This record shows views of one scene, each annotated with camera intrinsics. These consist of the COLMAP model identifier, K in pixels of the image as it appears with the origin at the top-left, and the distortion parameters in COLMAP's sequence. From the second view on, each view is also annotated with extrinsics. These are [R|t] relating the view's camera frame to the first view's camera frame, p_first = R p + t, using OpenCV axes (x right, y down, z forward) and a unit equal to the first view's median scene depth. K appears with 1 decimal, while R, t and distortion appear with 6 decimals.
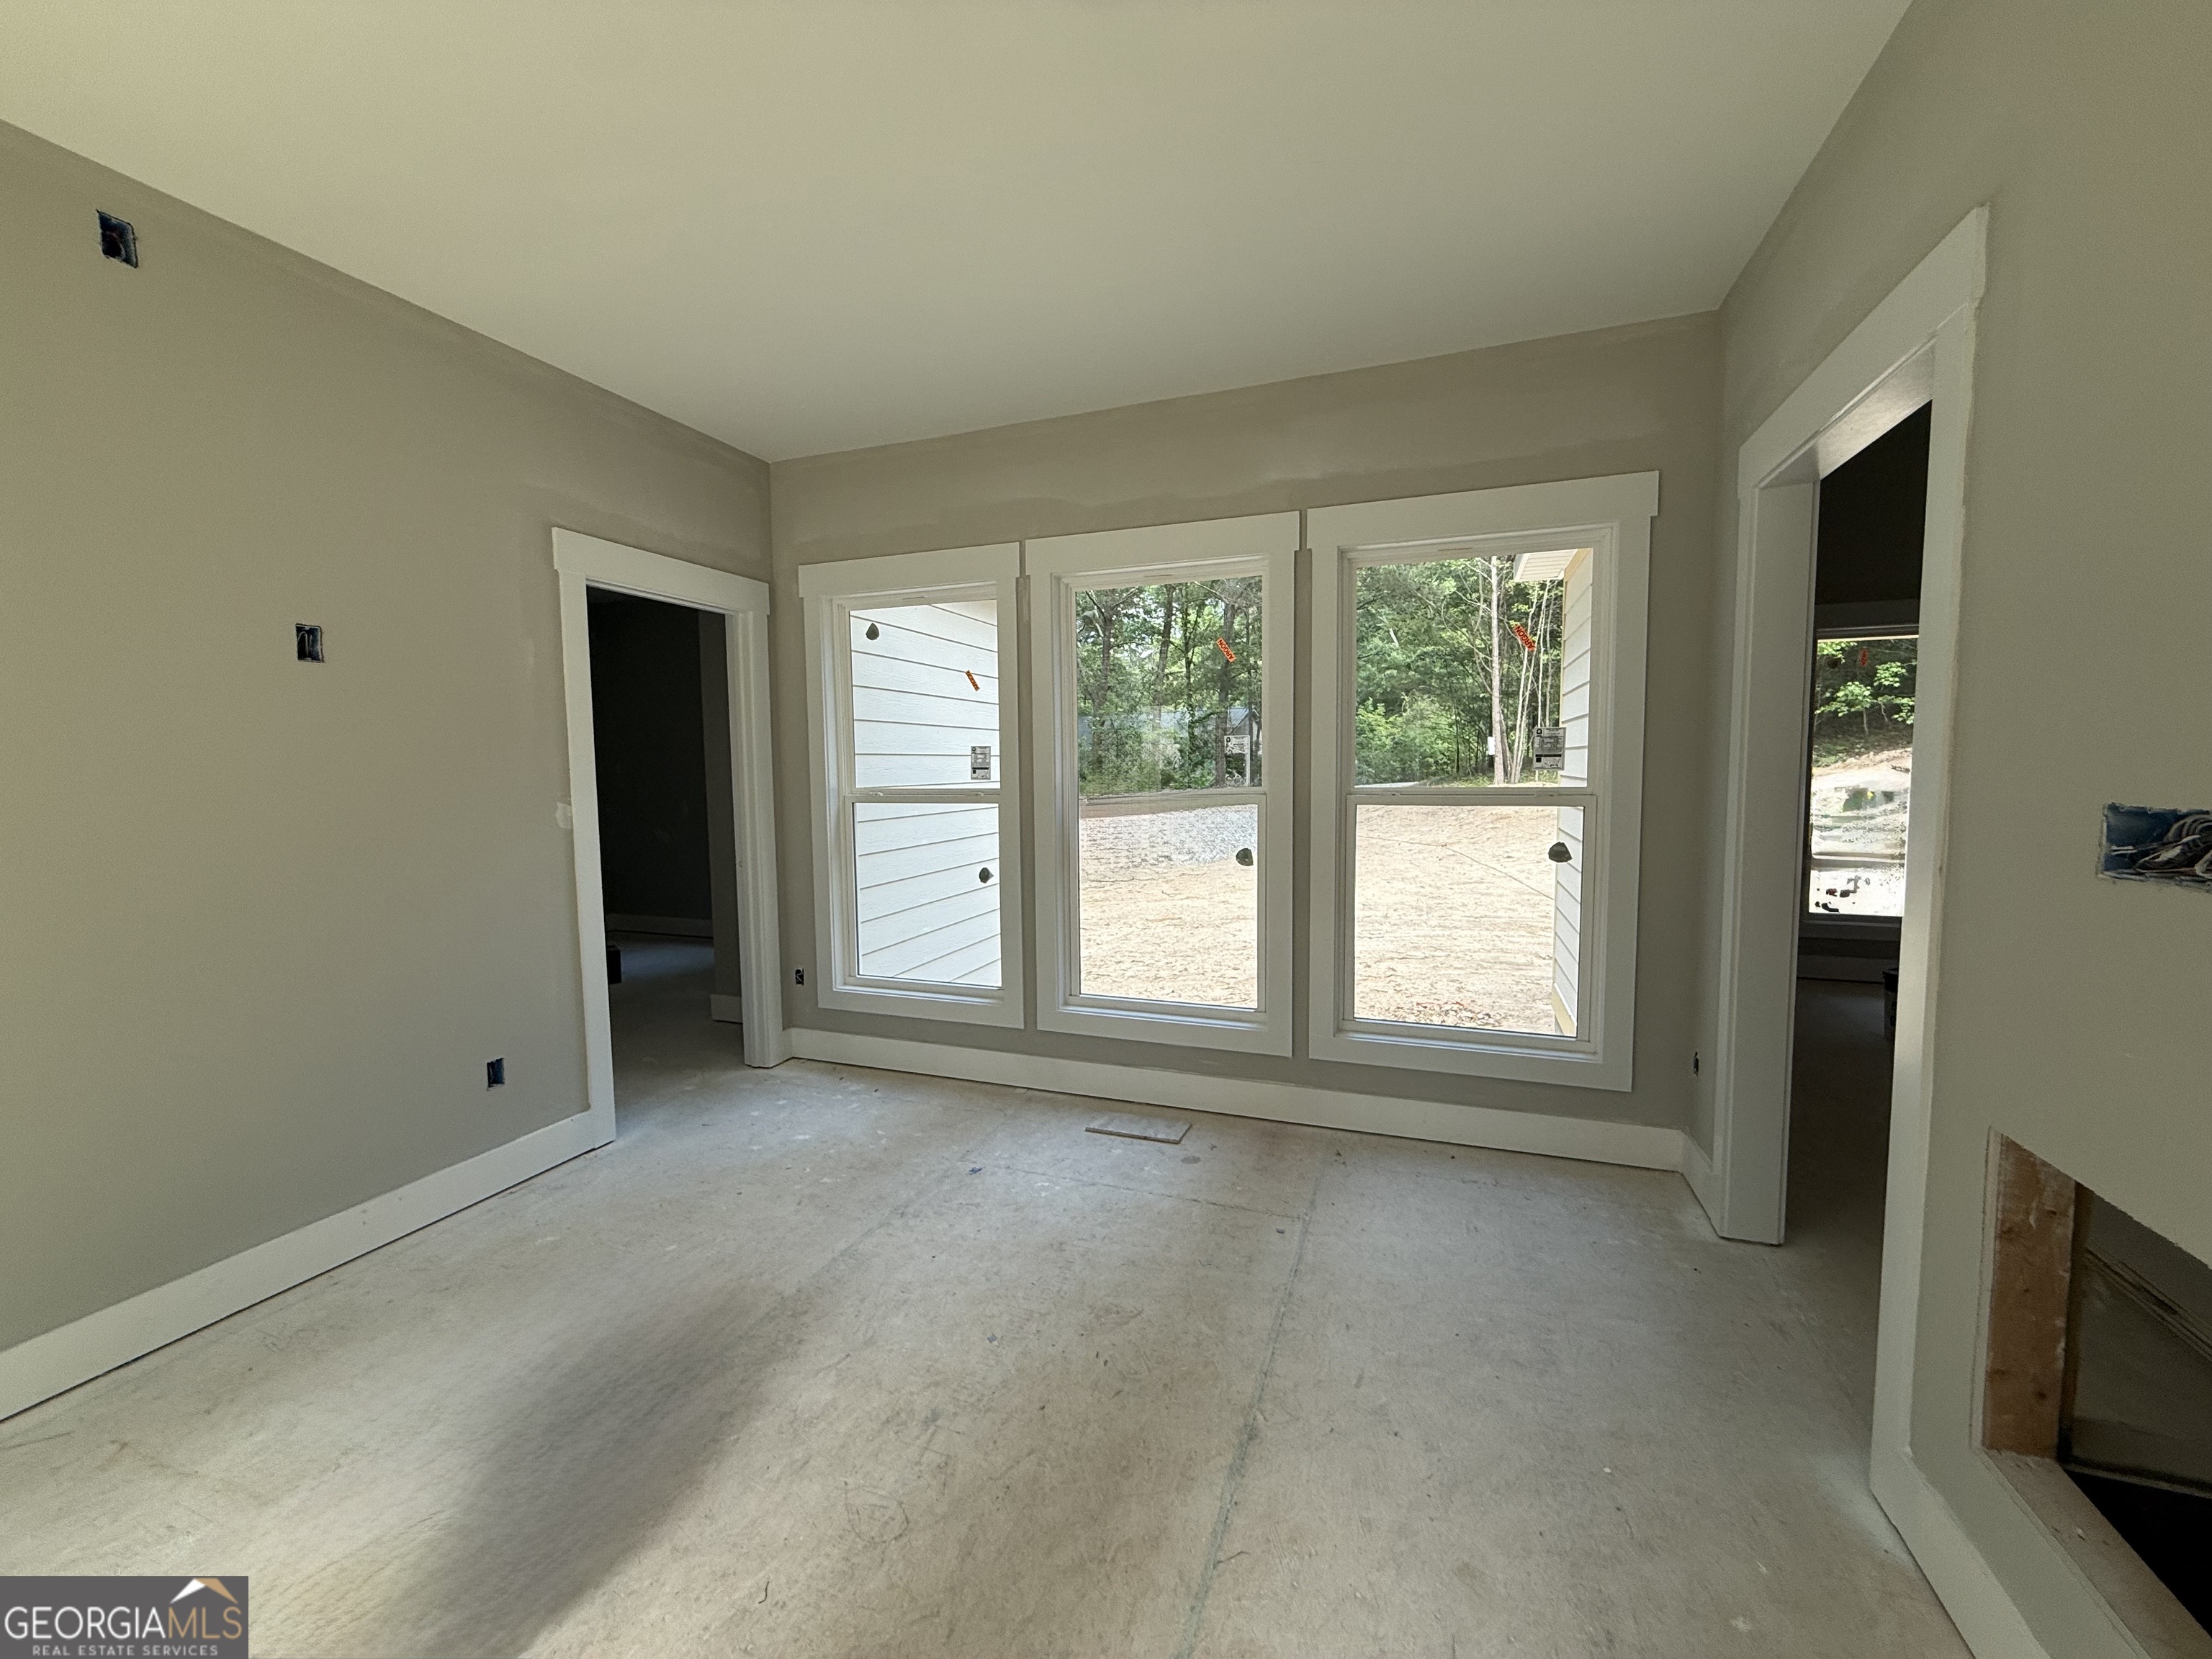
lens RADIAL K [[880.6, 0, 1104.6], [0, 880.6, 829.9], [0, 0, 1]] dist [0.000194, 0.000364]
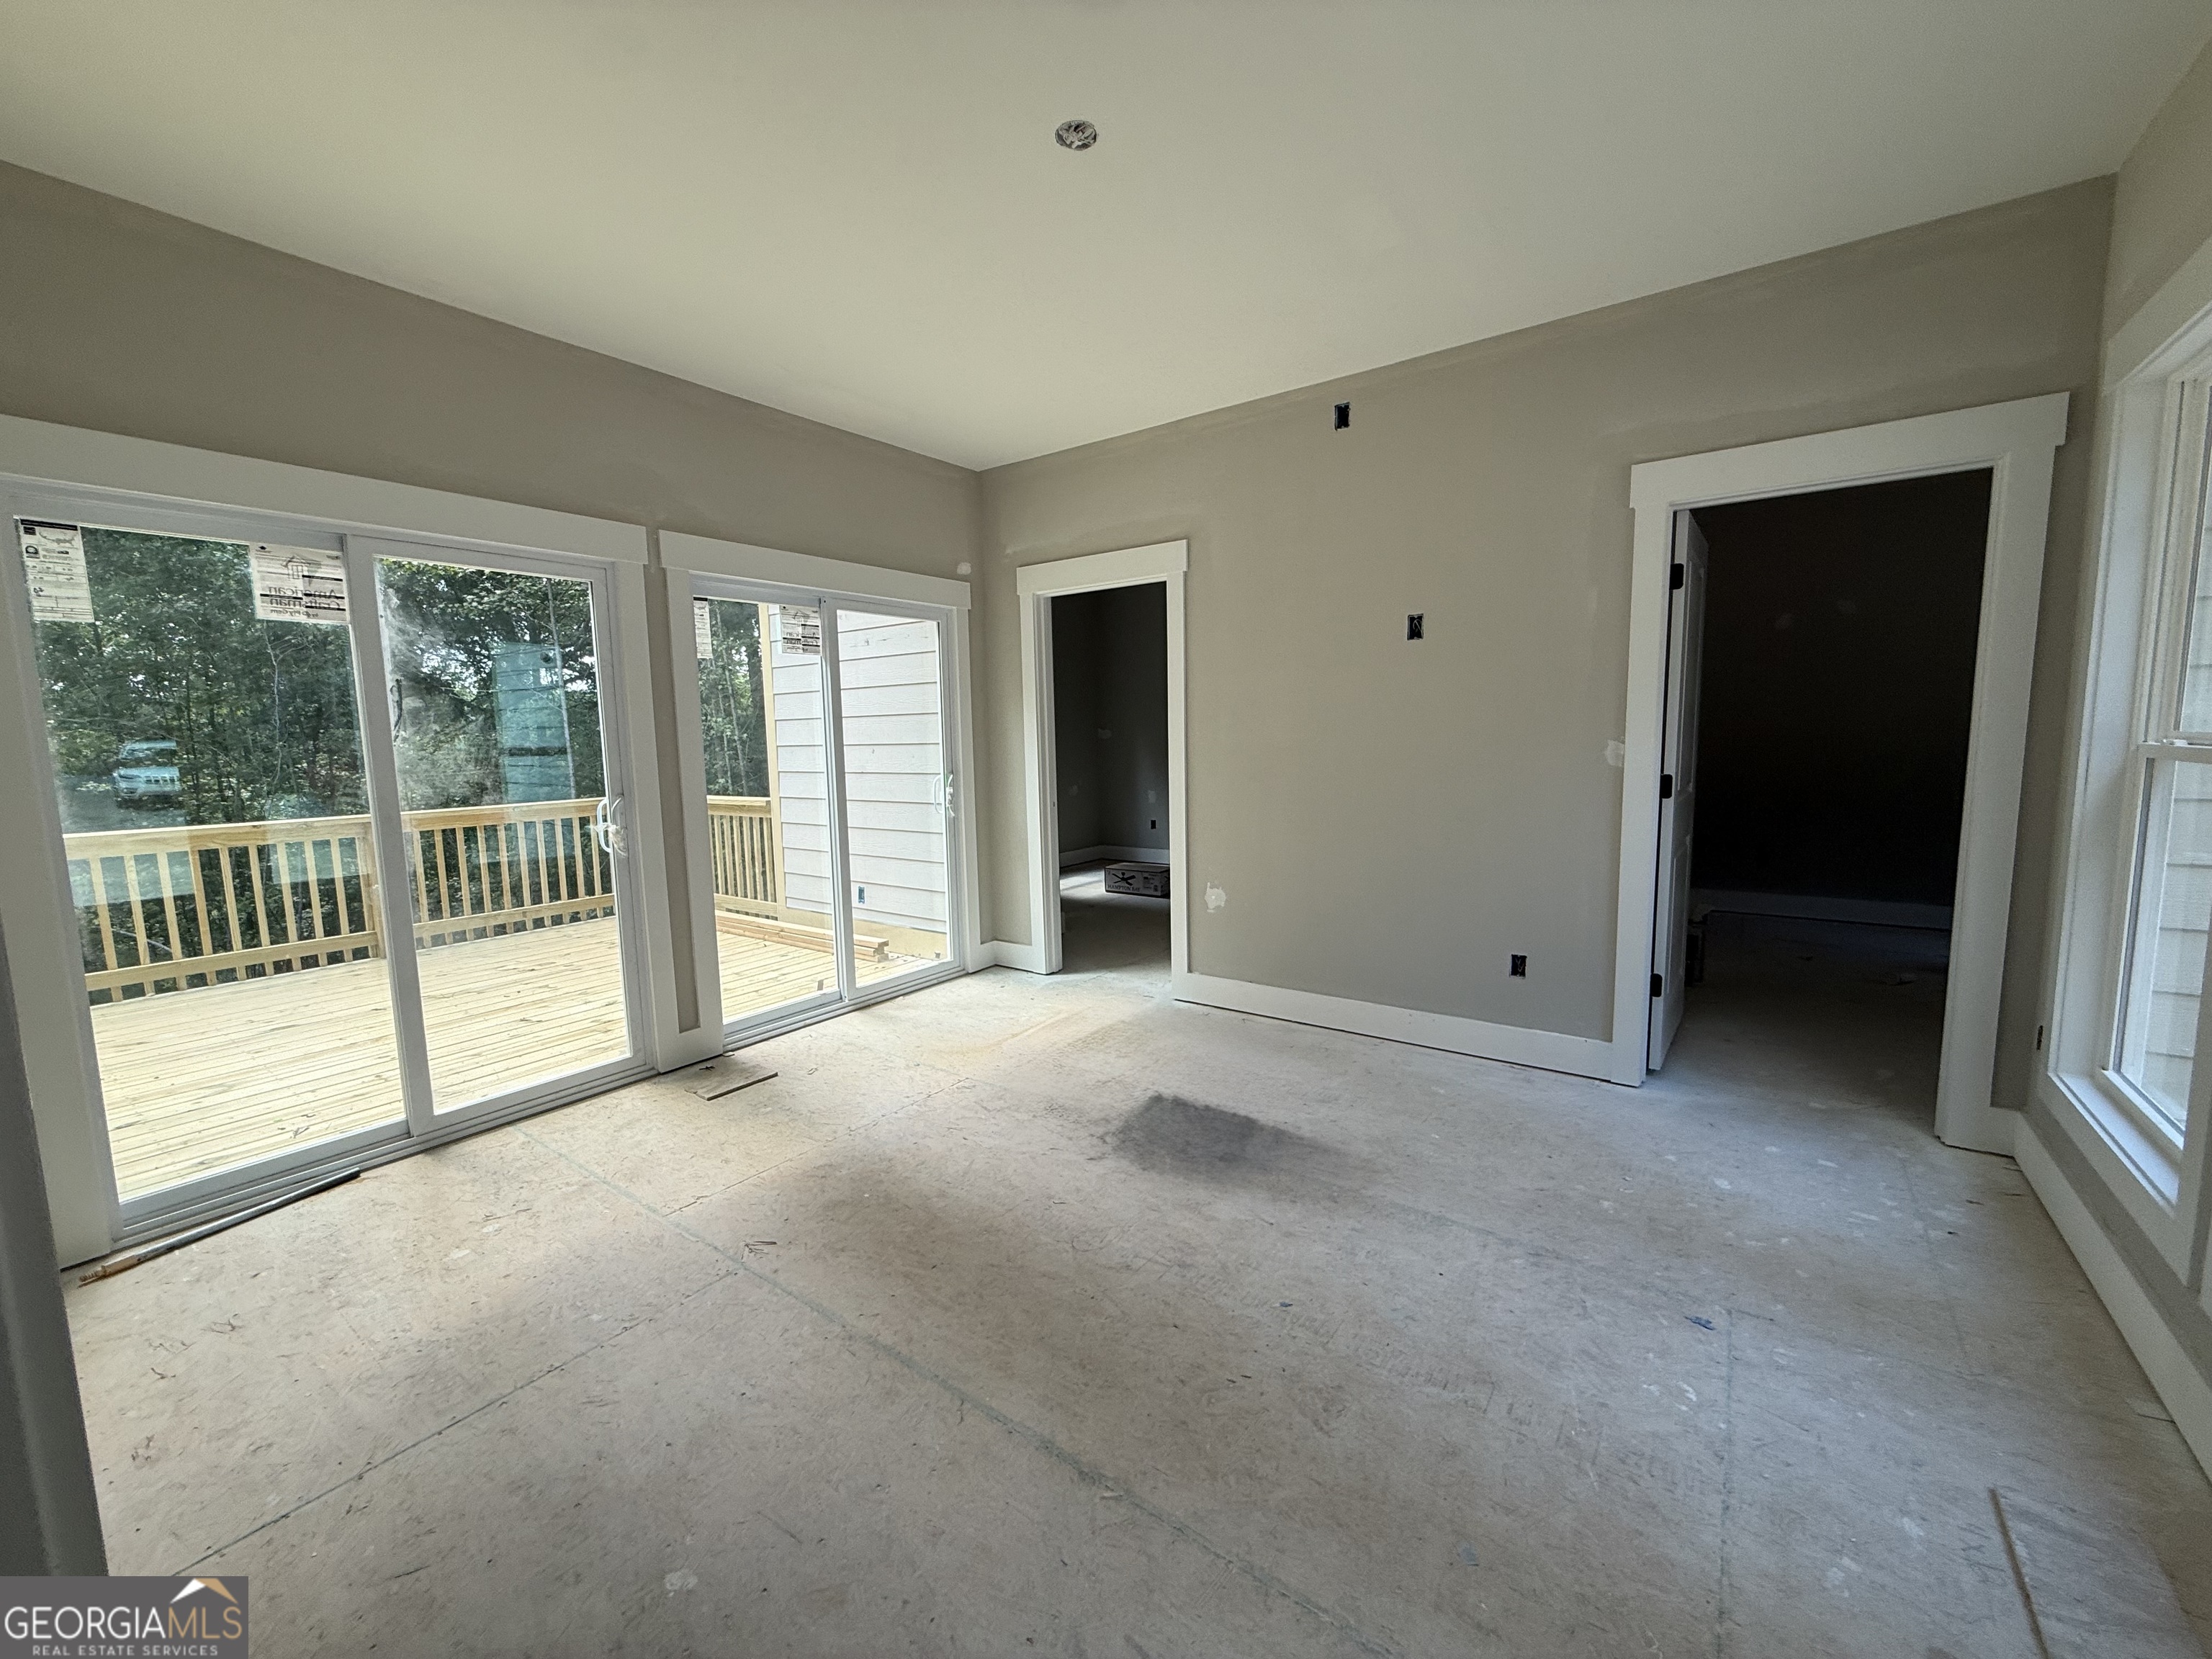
lens RADIAL K [[880.6, 0, 1097.8], [0, 880.6, 831.8], [0, 0, 1]] dist [0.000194, 0.000364]
pose [[-0.272064, 0.124311, -0.954216, 0.564997], [-0.046701, 0.988747, 0.142124, -0.045633], [0.961145, 0.083230, -0.263197, 0.727667]]
